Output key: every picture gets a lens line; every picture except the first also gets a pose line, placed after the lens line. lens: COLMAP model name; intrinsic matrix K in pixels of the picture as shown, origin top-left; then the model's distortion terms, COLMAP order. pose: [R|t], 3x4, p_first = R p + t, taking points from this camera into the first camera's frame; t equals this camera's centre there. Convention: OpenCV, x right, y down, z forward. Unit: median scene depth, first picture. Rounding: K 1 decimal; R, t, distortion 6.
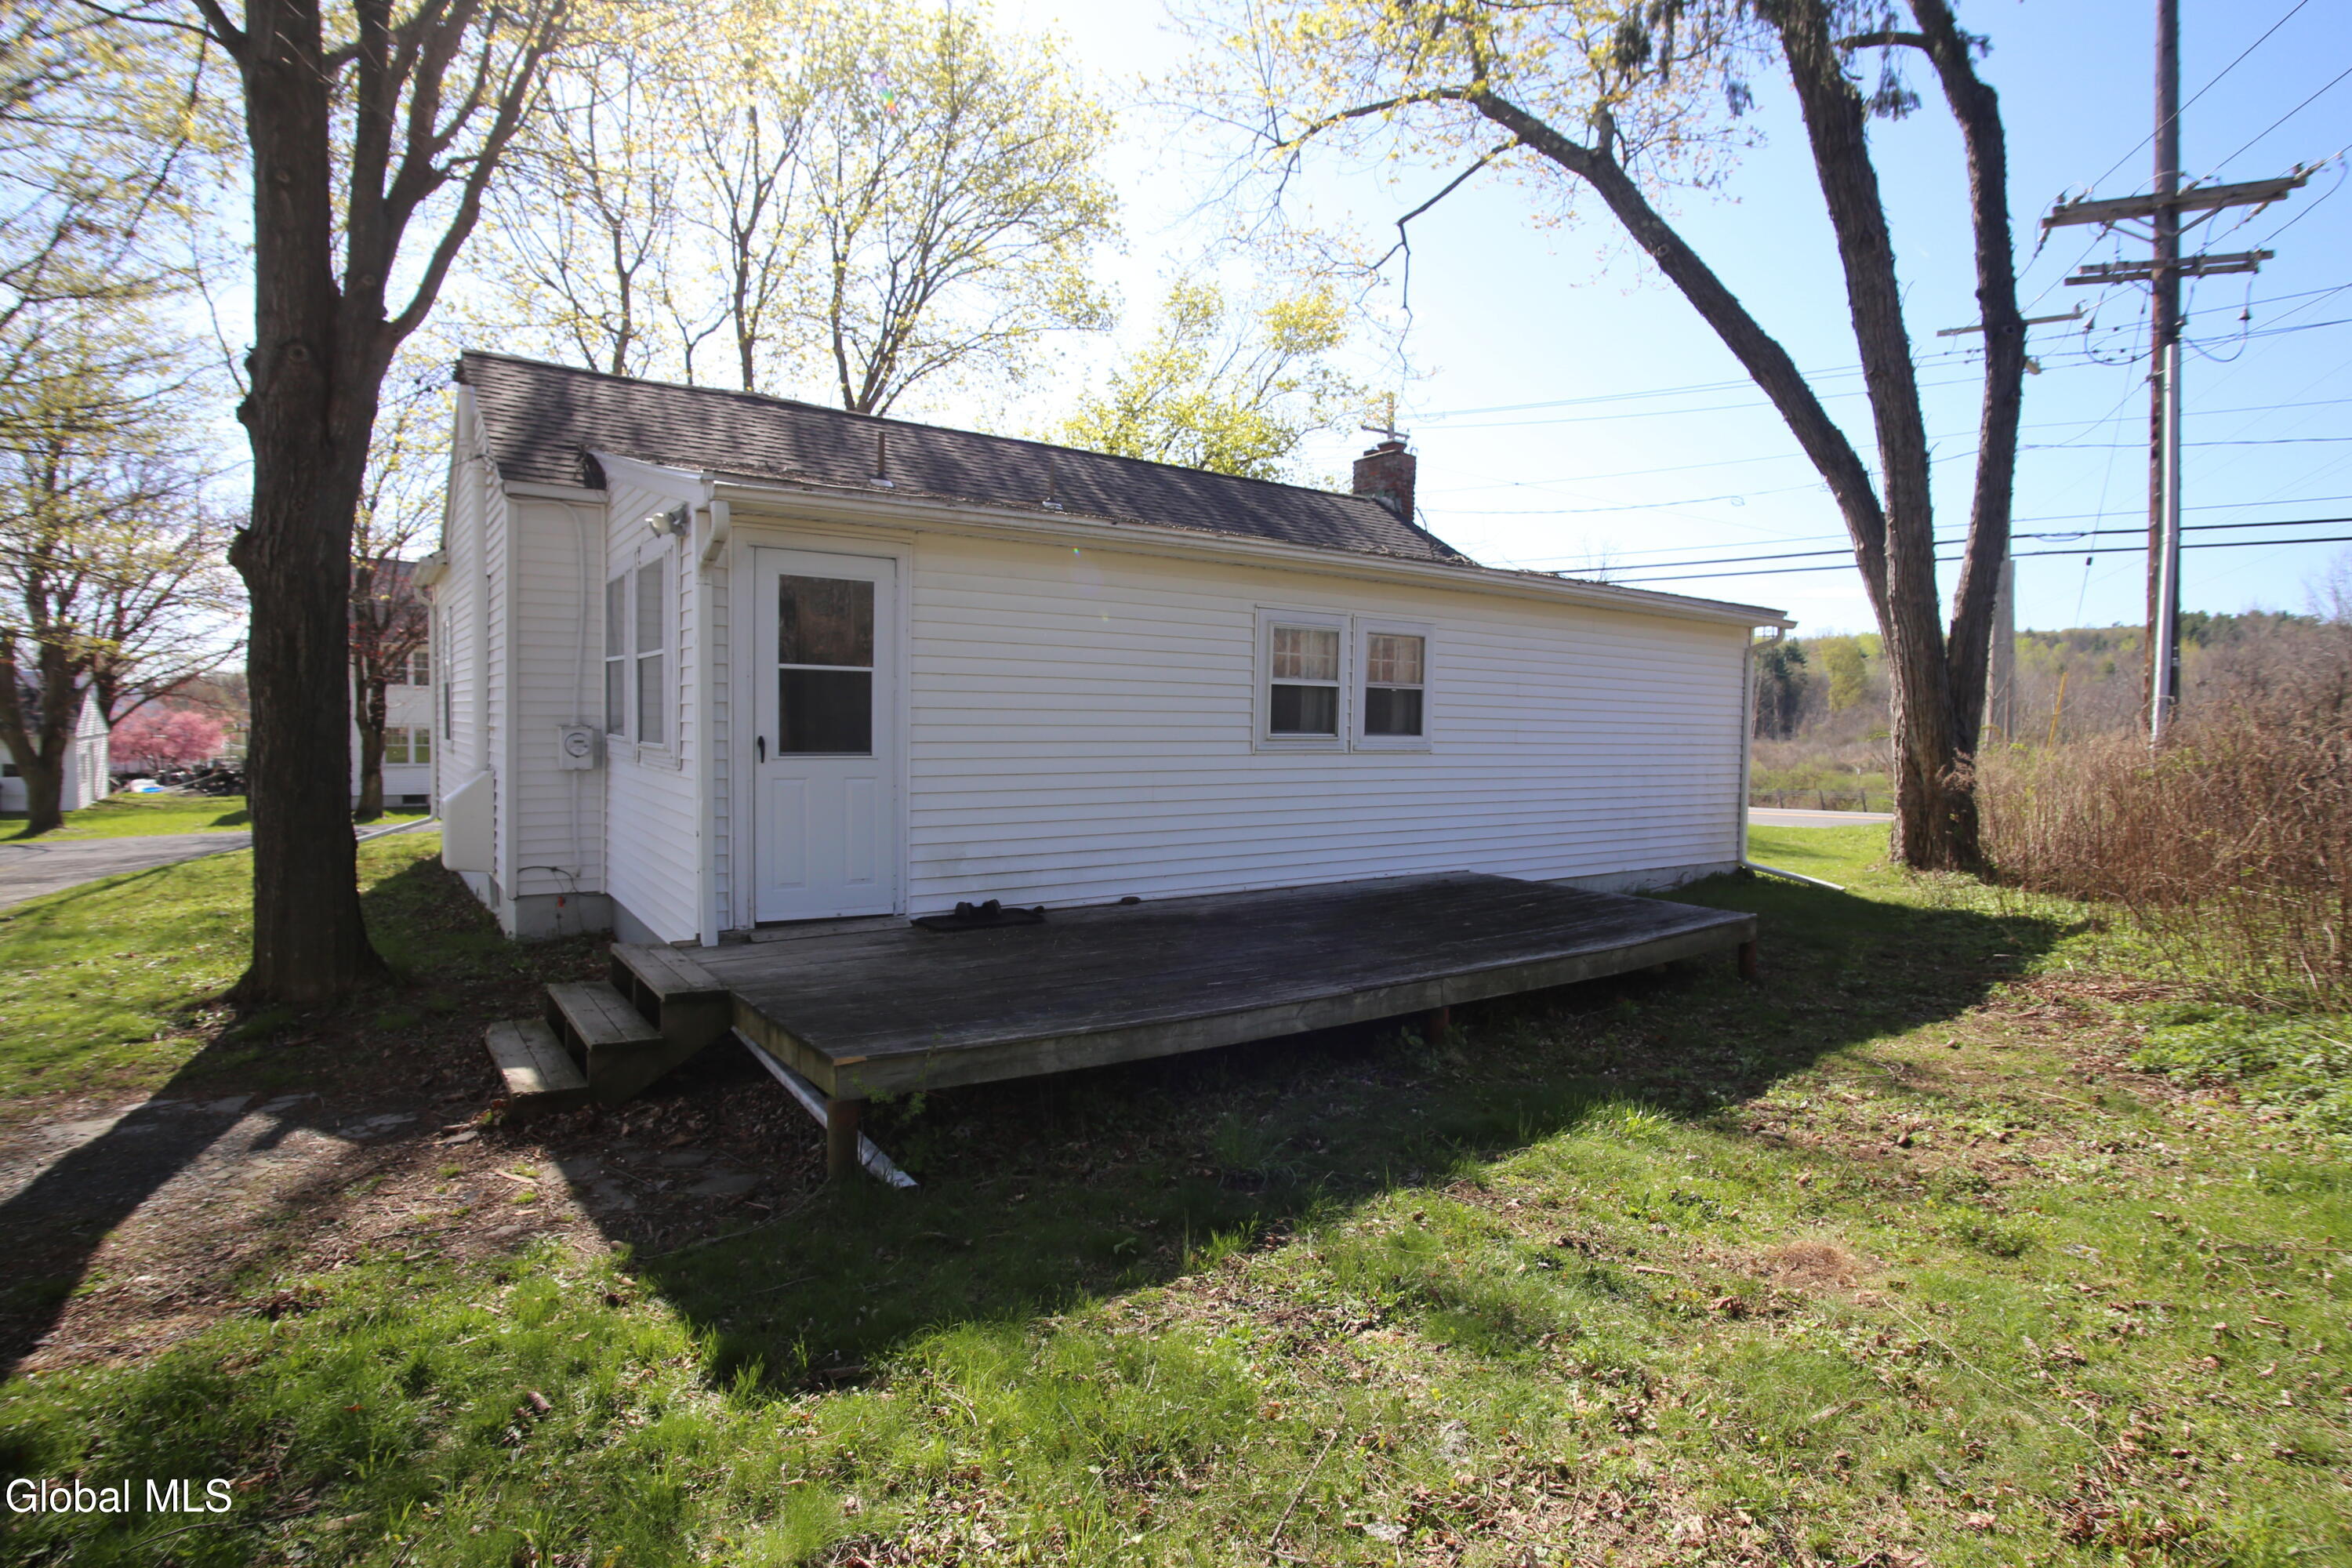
lens RADIAL K [[1199.8, 0, 1156.8], [0, 1199.8, 776.4], [0, 0, 1]] dist [-0.019040, 0.012009]
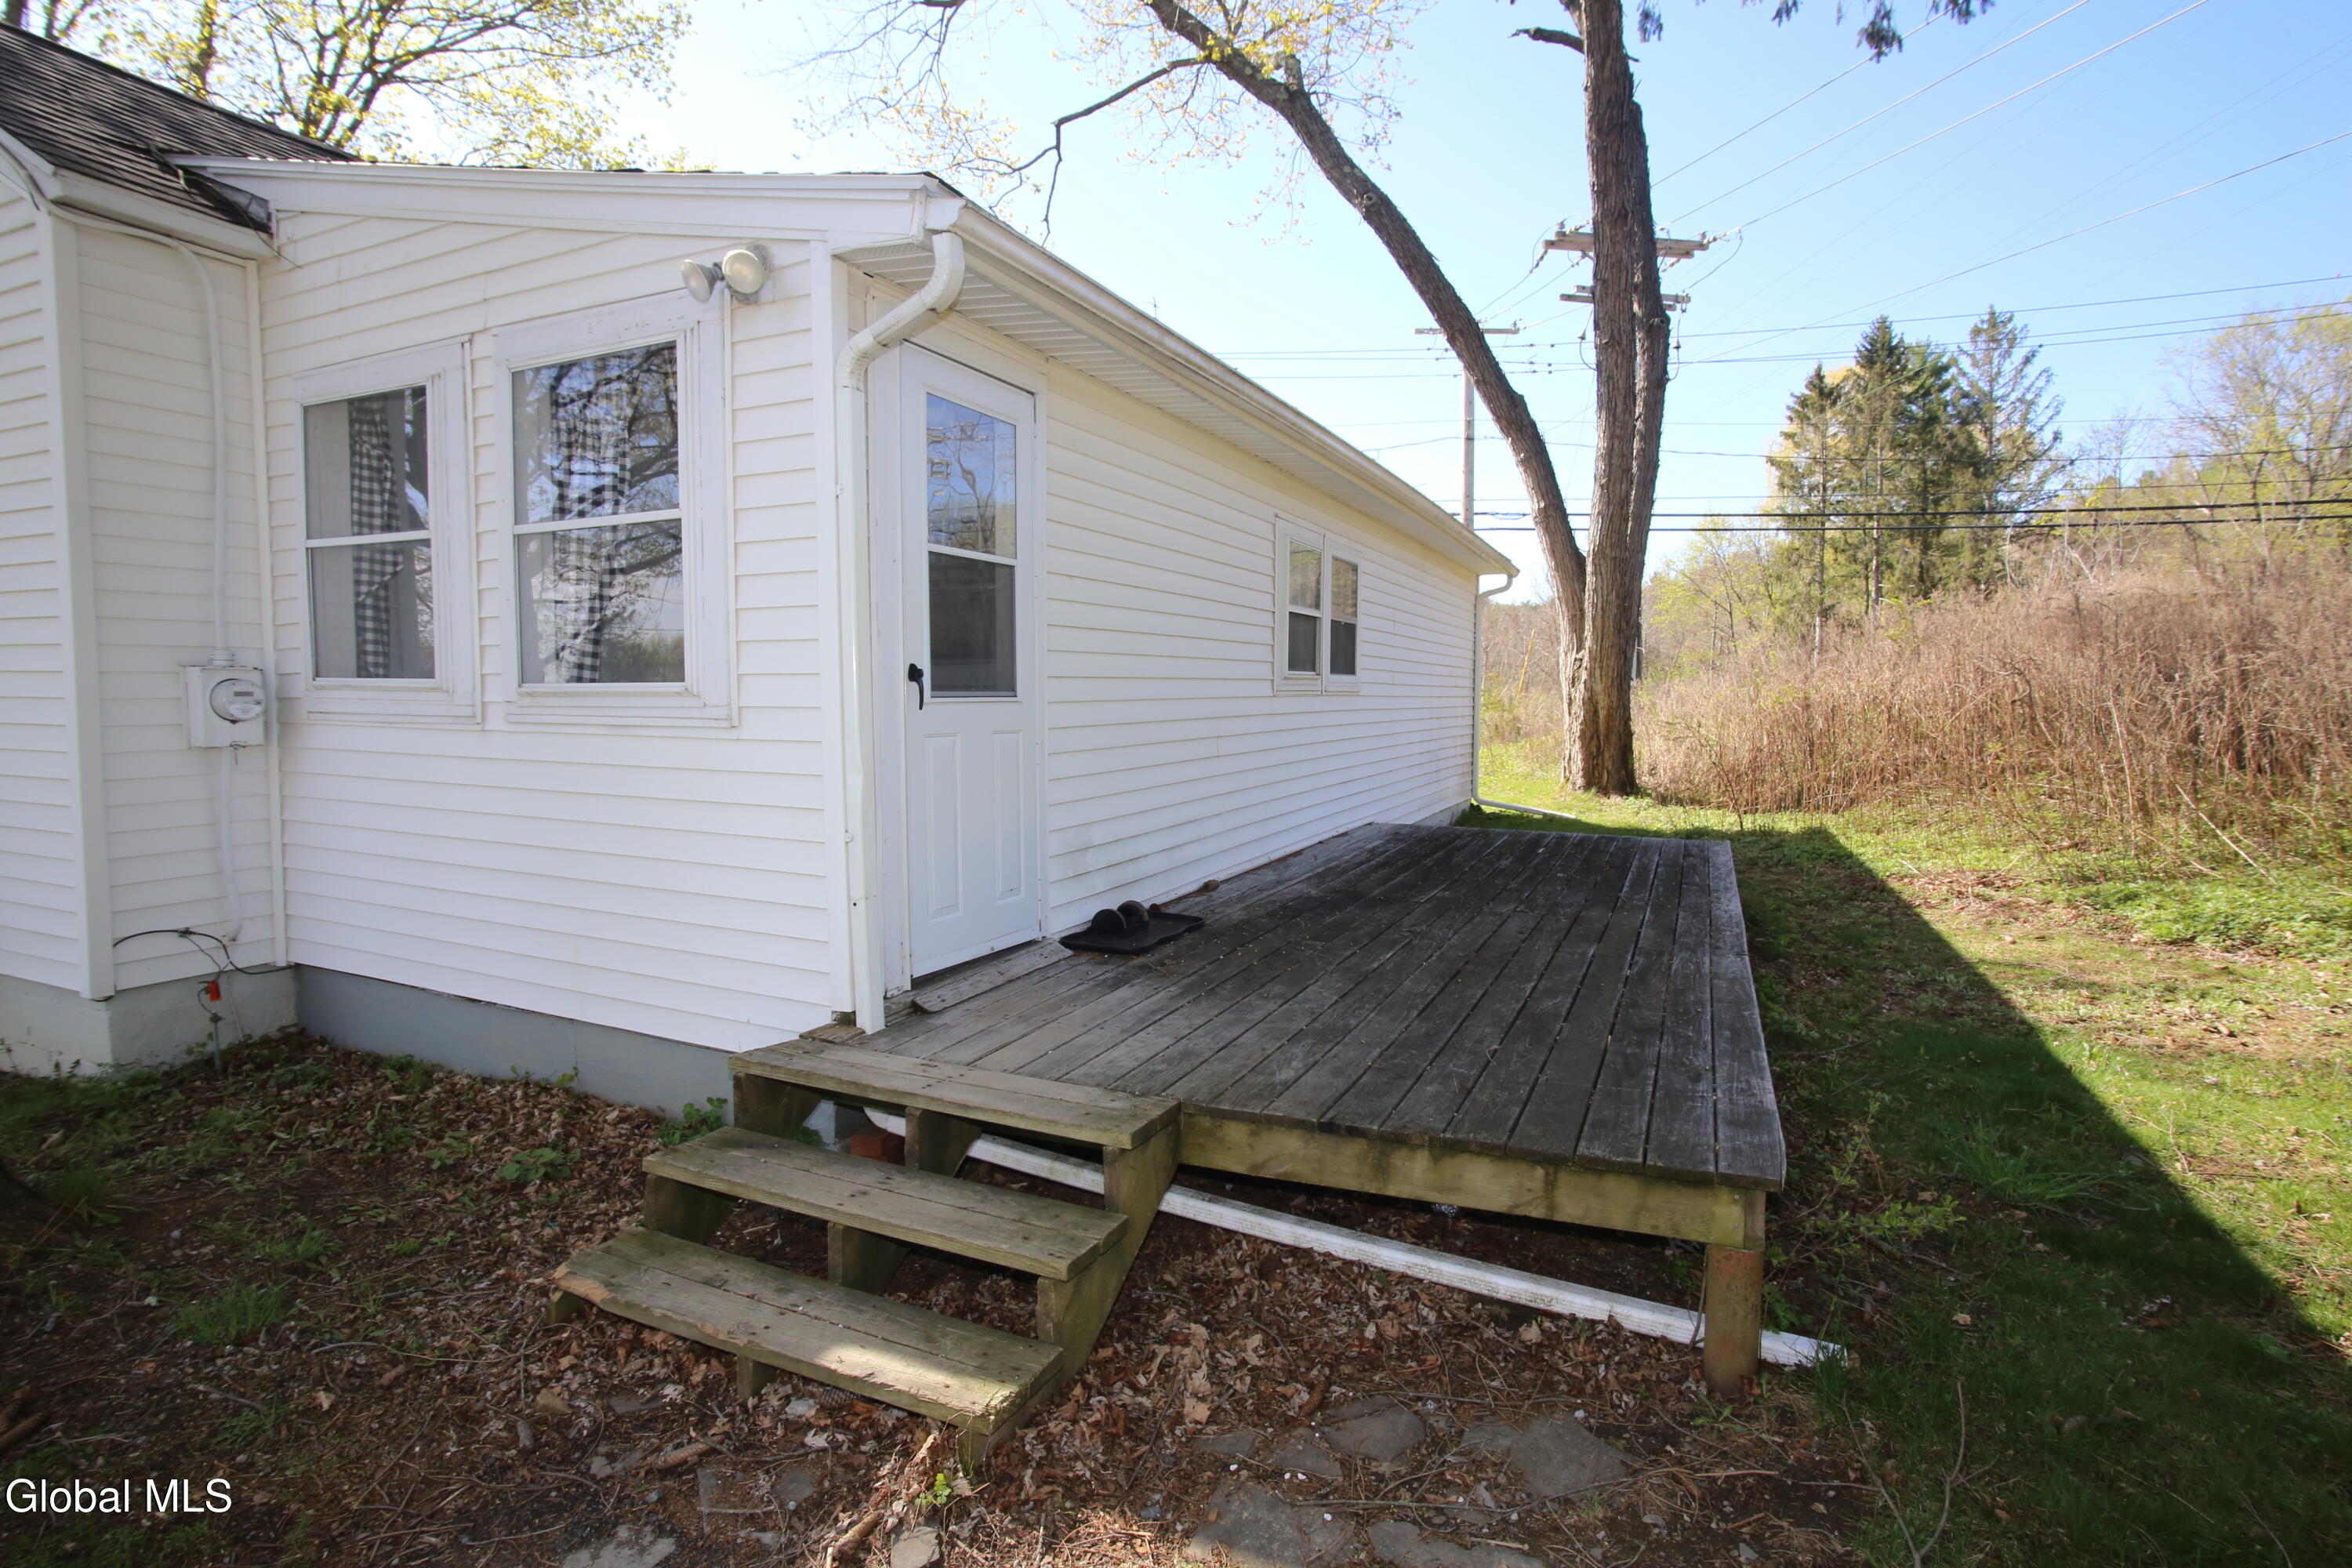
lens RADIAL K [[1199.8, 0, 1175.7], [0, 1199.8, 784.4], [0, 0, 1]] dist [-0.019040, 0.012009]
pose [[0.870275, -0.053670, 0.489633, -0.375864], [0.037657, 0.998386, 0.042504, 0.004507], [-0.491124, -0.018552, 0.870892, 0.312775]]
